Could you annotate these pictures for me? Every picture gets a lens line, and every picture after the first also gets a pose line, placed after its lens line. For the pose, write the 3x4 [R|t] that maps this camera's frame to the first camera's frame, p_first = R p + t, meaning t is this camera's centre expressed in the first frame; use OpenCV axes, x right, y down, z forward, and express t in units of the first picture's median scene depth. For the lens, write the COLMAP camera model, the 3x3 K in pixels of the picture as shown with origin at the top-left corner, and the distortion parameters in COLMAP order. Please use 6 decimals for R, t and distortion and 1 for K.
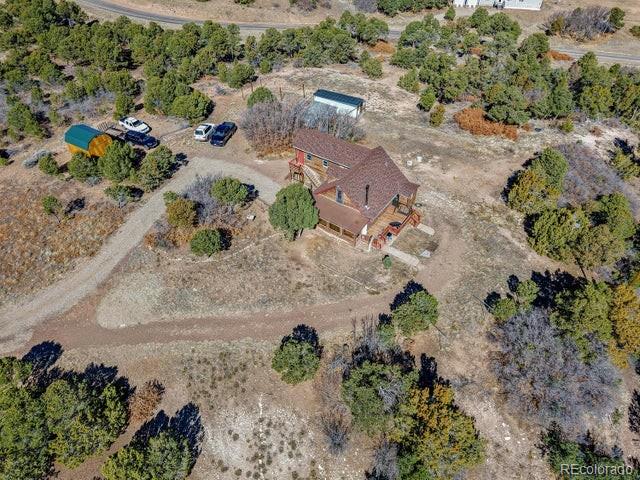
lens RADIAL K [[428.5, 0, 322.5], [0, 428.5, 242.1], [0, 0, 1]] dist [0.015571, -0.020831]
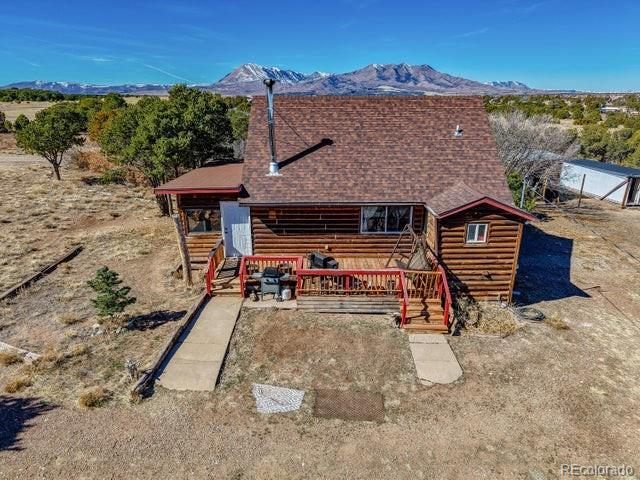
lens RADIAL K [[428.5, 0, 323.1], [0, 428.5, 244.8], [0, 0, 1]] dist [0.015571, -0.020831]
pose [[0.567238, 0.261704, -0.780866, 0.361985], [-0.580852, 0.799297, -0.154062, -0.009291], [0.583825, 0.540958, 0.605403, 0.801306]]
